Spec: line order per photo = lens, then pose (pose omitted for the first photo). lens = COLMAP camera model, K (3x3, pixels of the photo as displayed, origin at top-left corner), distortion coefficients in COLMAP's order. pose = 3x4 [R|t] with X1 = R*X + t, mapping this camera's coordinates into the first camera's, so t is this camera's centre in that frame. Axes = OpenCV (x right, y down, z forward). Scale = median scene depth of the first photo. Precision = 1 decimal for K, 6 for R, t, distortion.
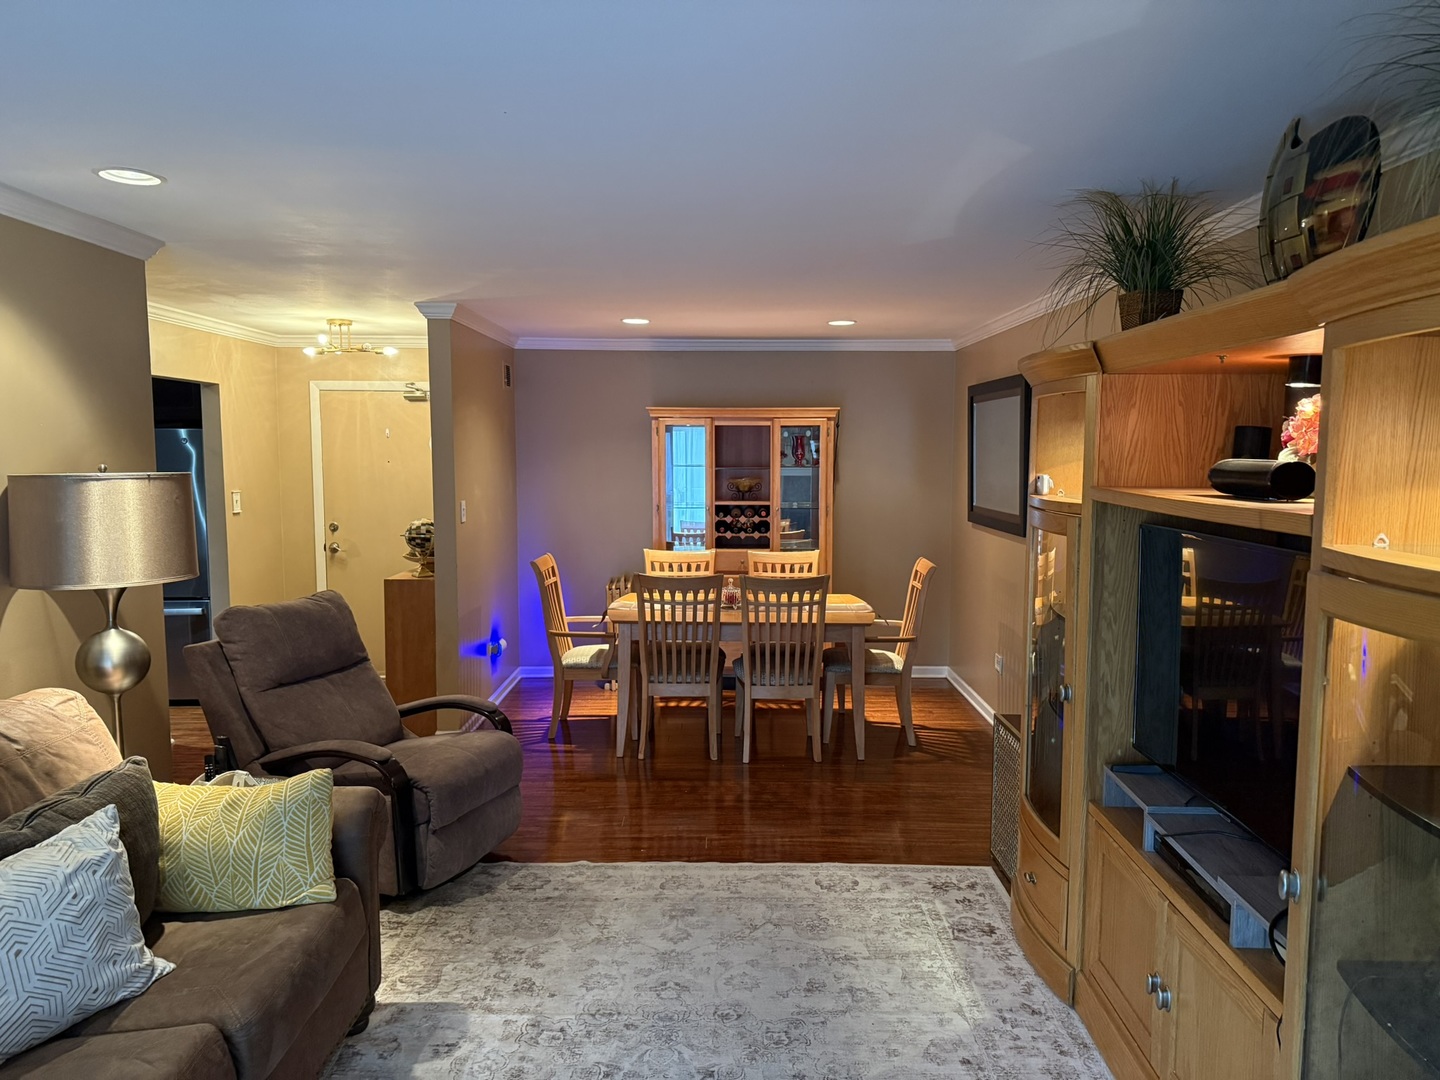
lens RADIAL K [[989.5, 0, 709.2], [0, 989.5, 547.0], [0, 0, 1]] dist [0.068624, -0.116573]
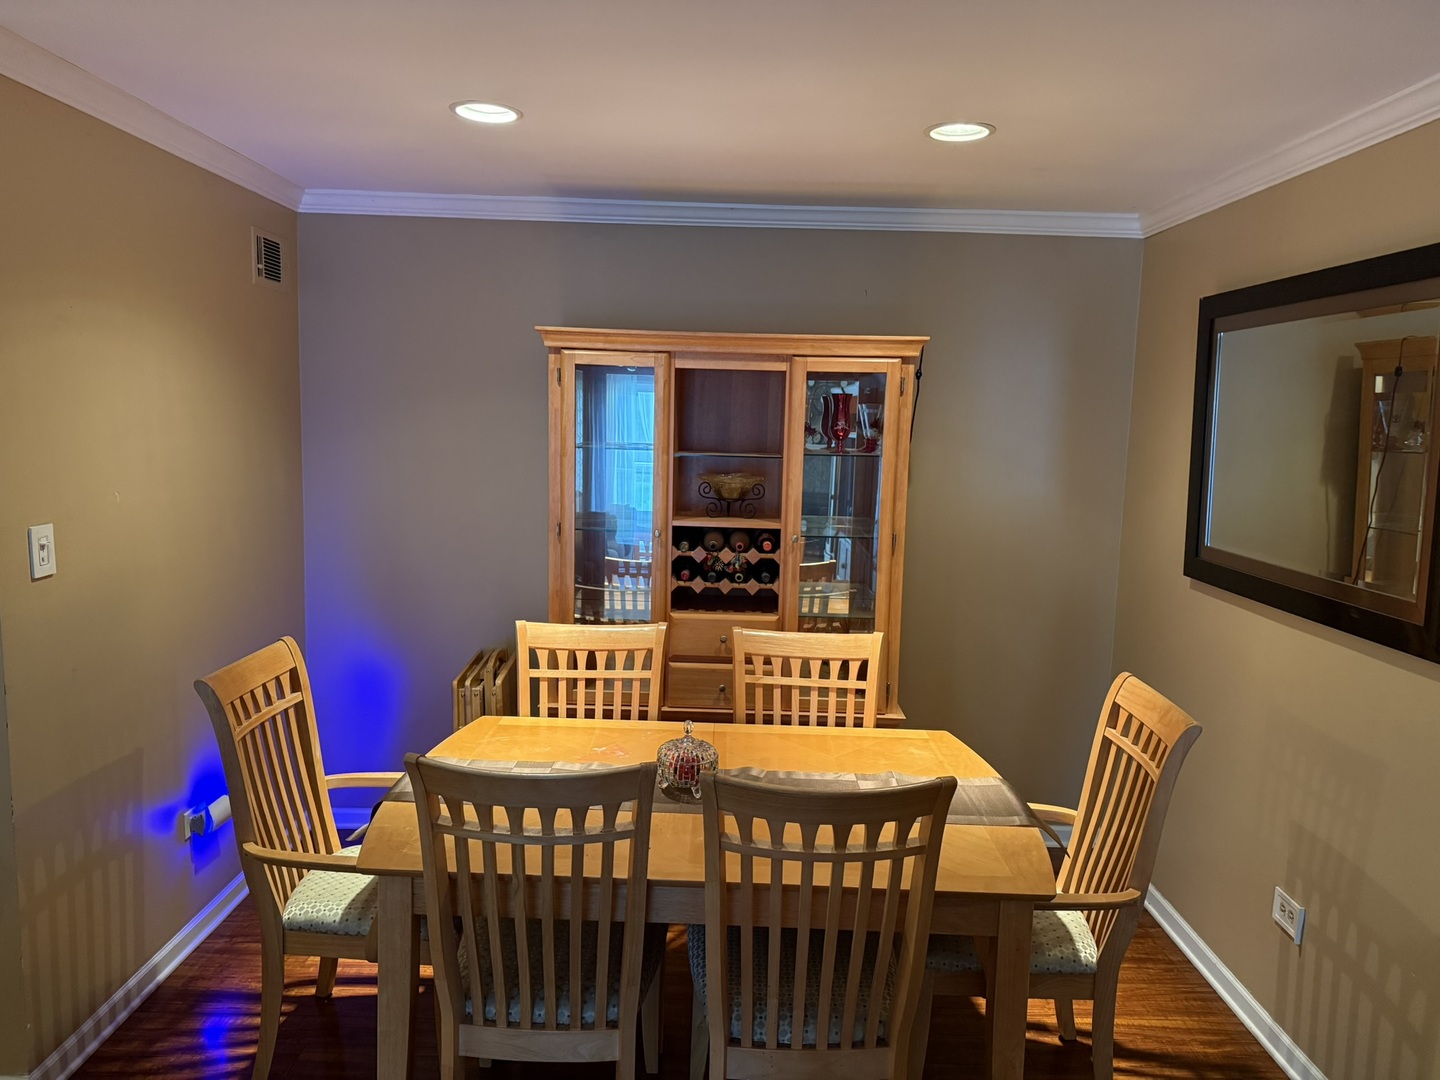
lens RADIAL K [[989.5, 0, 709.2], [0, 989.5, 547.0], [0, 0, 1]] dist [0.068624, -0.116573]
pose [[0.999661, 0.025696, 0.004127, 0.023869], [-0.025816, 0.999148, 0.032190, -0.050631], [-0.003297, -0.032285, 0.999473, 0.513920]]
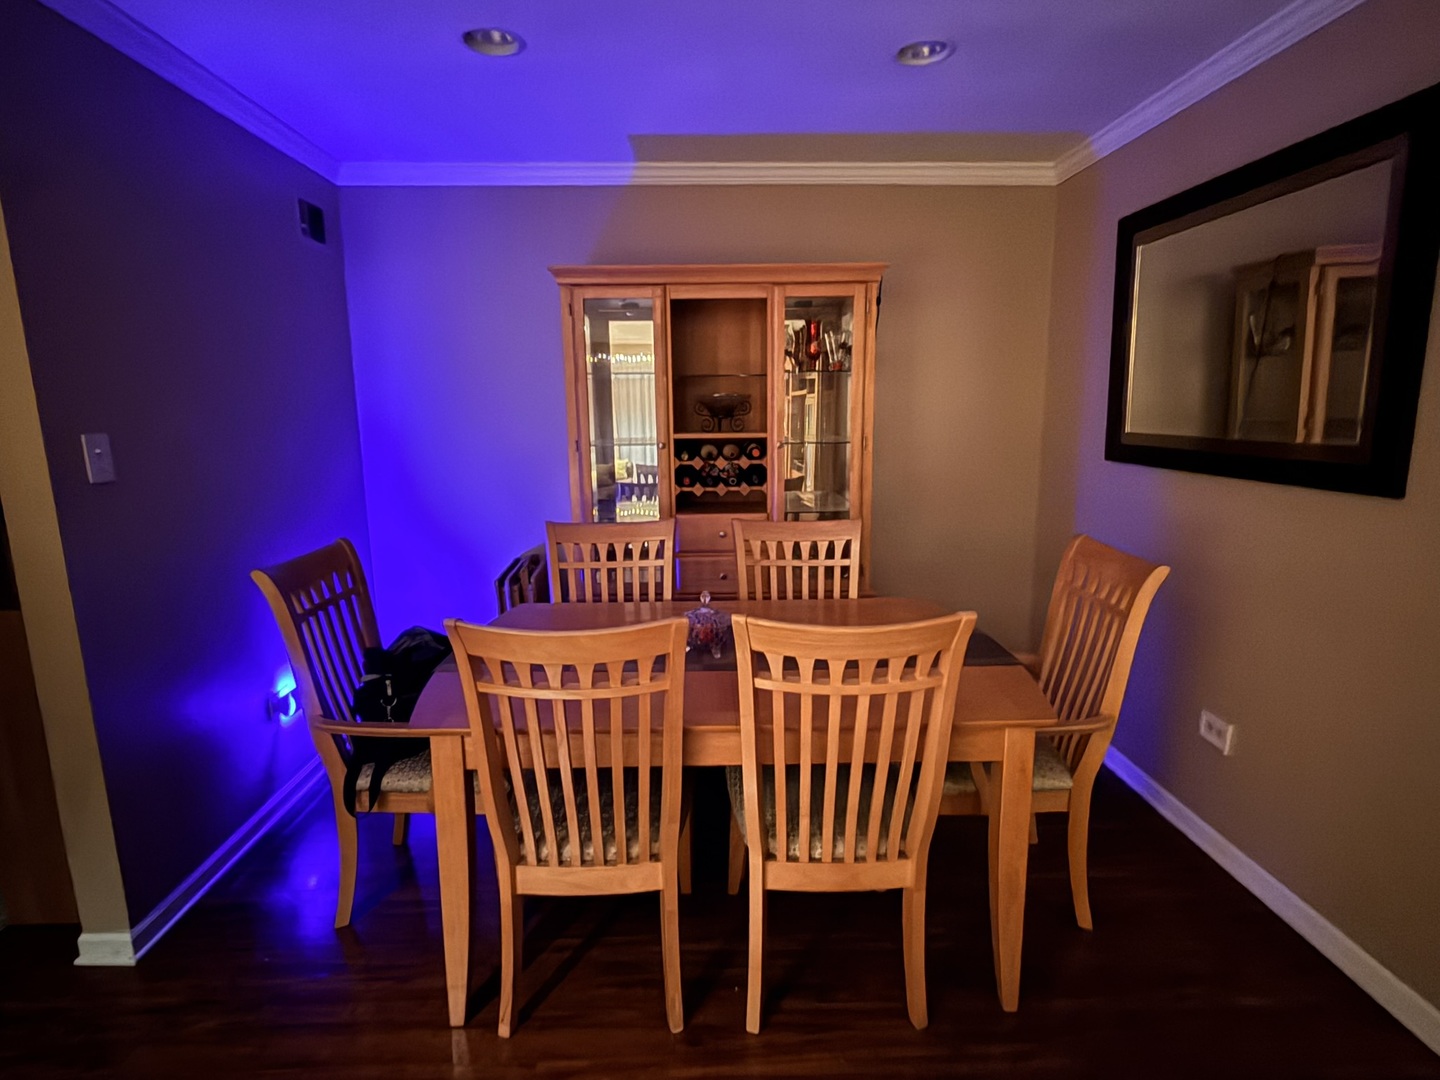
lens RADIAL K [[763.0, 0, 720.0], [0, 763.0, 540.0], [0, 0, 1]] dist [0.002269, -0.000100]
pose [[0.998198, -0.022625, 0.055578, 0.007021], [0.017876, 0.996262, 0.084514, -0.021628], [-0.057283, -0.083368, 0.994871, 0.566314]]
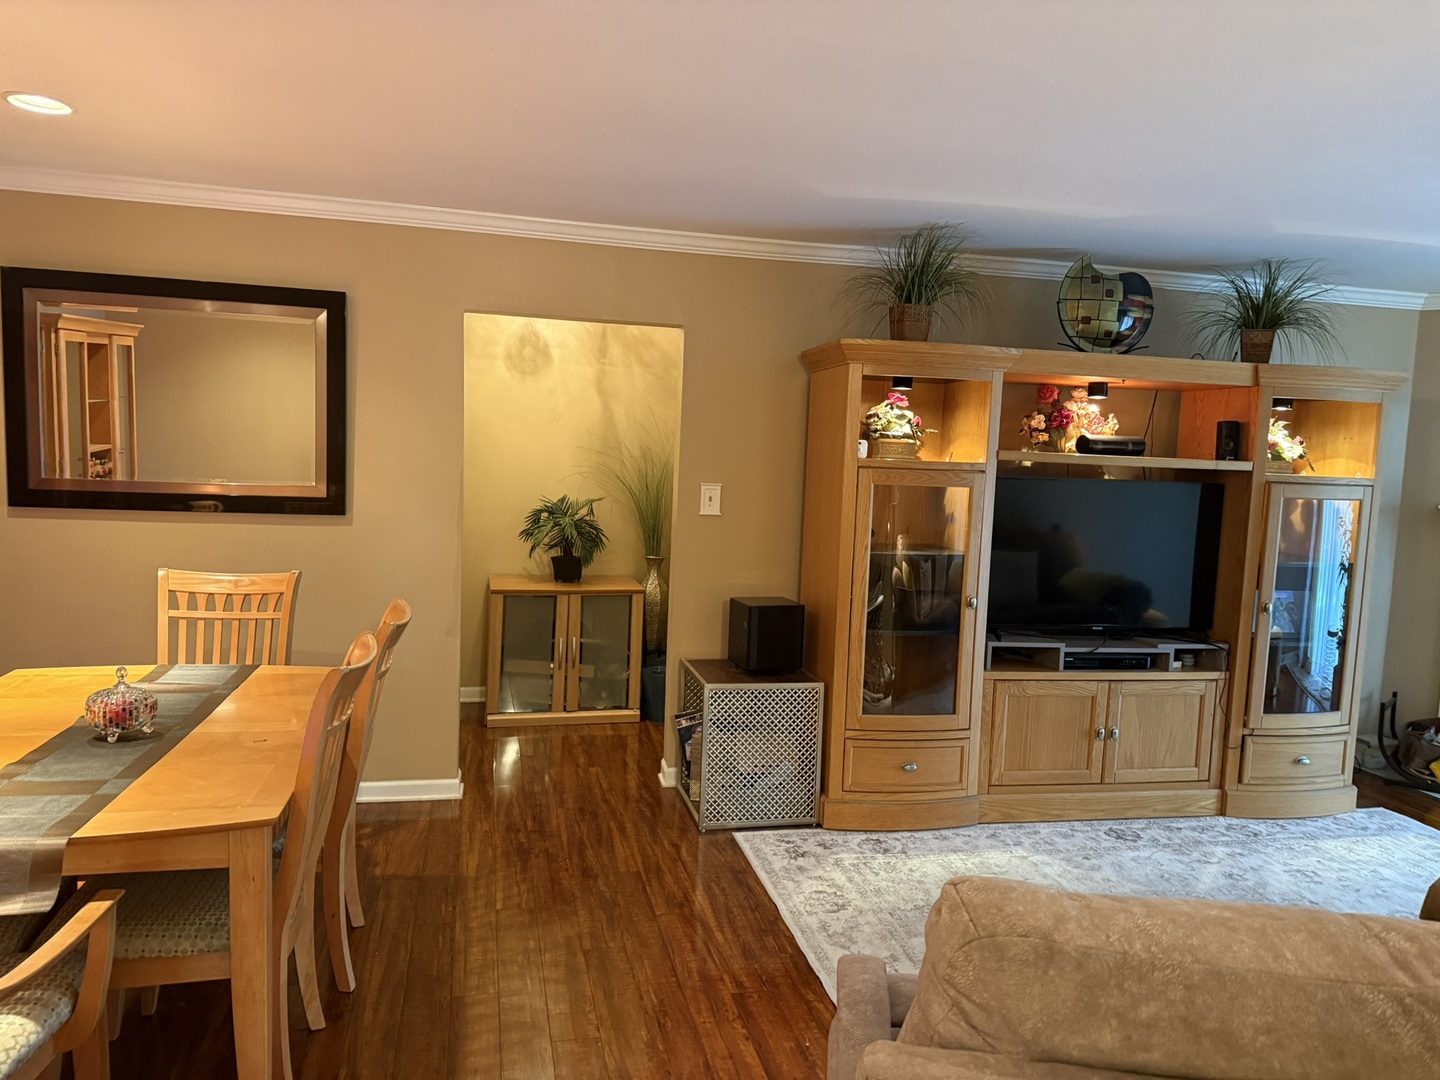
lens RADIAL K [[989.5, 0, 709.2], [0, 989.5, 547.0], [0, 0, 1]] dist [0.068624, -0.116573]
pose [[-0.222522, -0.102114, 0.969565, -0.394045], [0.051771, 0.991859, 0.116344, -0.049430], [-0.973552, 0.076085, -0.215424, 0.736867]]
